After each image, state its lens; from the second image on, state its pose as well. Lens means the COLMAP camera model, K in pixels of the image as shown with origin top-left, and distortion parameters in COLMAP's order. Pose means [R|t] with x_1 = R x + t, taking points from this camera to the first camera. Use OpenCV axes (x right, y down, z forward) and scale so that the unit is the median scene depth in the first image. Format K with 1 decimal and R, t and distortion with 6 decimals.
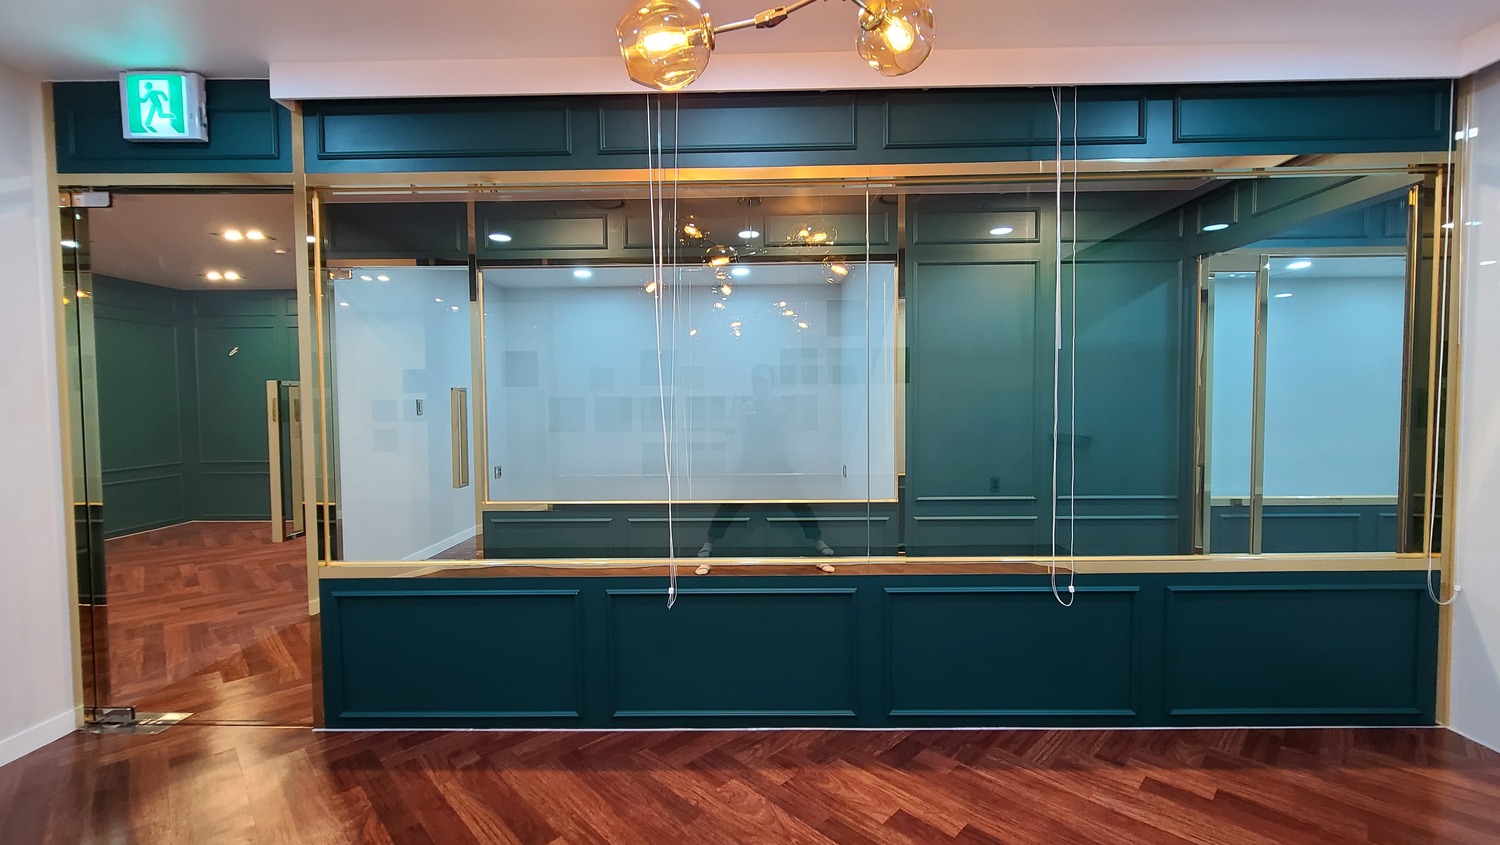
lens RADIAL K [[619.1, 0, 744.4], [0, 619.1, 422.6], [0, 0, 1]] dist [0.001661, 0.000327]
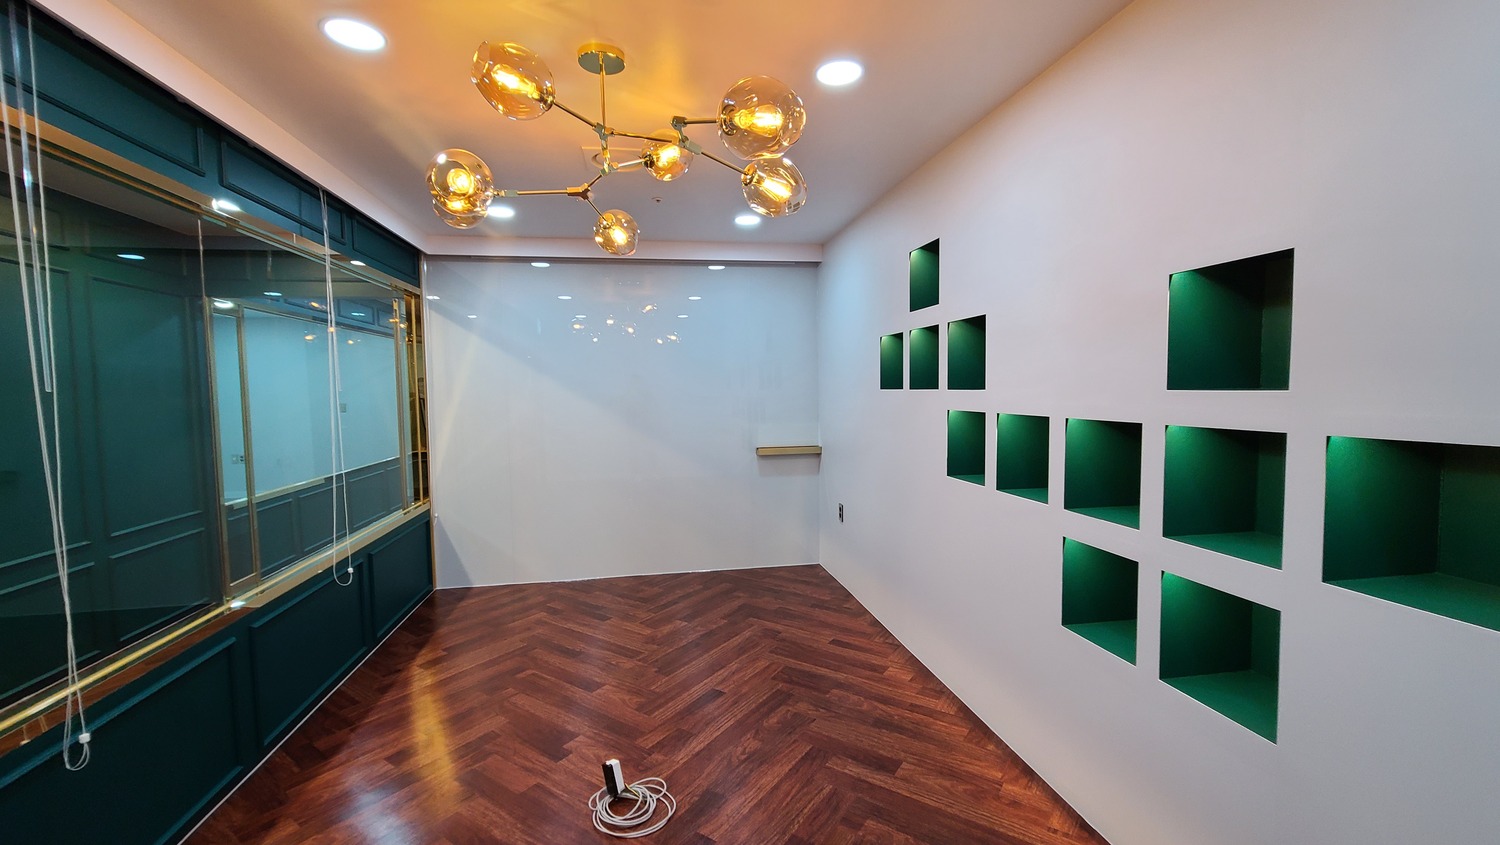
lens RADIAL K [[619.1, 0, 744.6], [0, 619.1, 419.3], [0, 0, 1]] dist [0.001661, 0.000327]
pose [[-0.183422, -0.038806, 0.982268, -0.921524], [0.052829, 0.997387, 0.049268, -0.076181], [-0.981614, 0.060929, -0.180893, 0.386920]]
